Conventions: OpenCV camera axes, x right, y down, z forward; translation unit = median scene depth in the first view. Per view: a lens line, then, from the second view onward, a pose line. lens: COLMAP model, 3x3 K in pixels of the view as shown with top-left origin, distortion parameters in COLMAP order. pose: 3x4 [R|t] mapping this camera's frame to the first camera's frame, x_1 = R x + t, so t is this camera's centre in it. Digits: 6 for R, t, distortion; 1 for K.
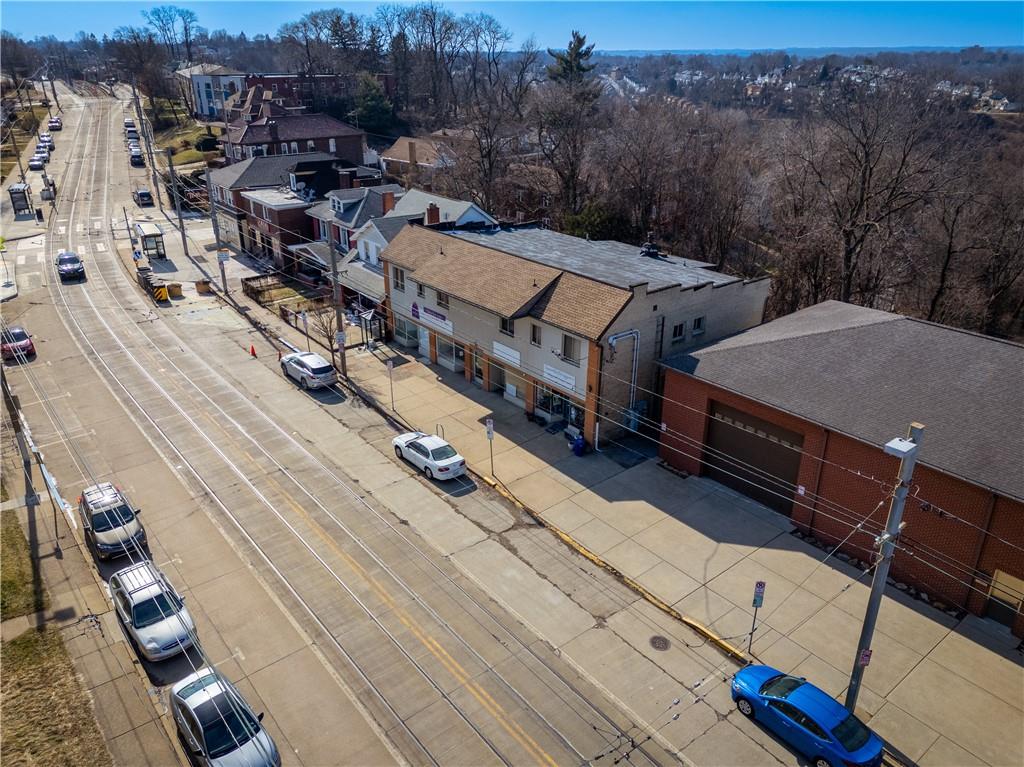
lens RADIAL K [[750.5, 0, 512.0], [0, 750.5, 383.5], [0, 0, 1]] dist [0.091743, -0.123217]
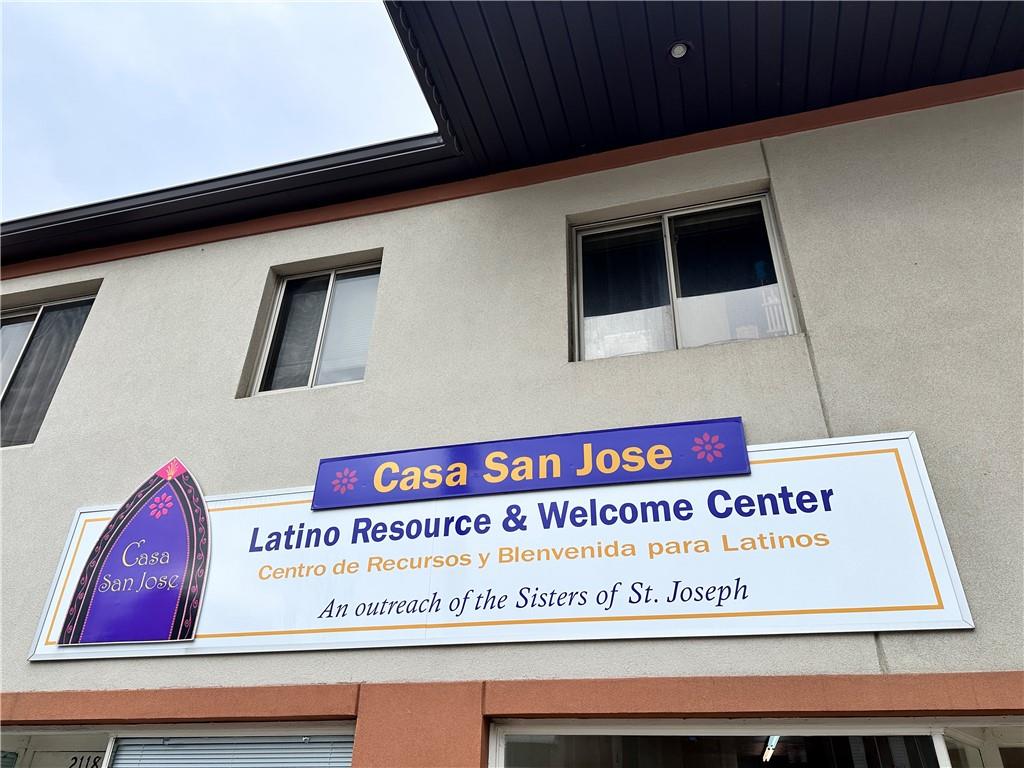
lens RADIAL K [[714.0, 0, 512.0], [0, 714.0, 384.0], [0, 0, 1]] dist [0.109095, -0.164994]
pose [[0.809251, 0.315230, 0.495725, -0.155945], [0.216469, 0.624455, -0.750465, -0.038000], [-0.546127, 0.714623, 0.437103, 1.008651]]
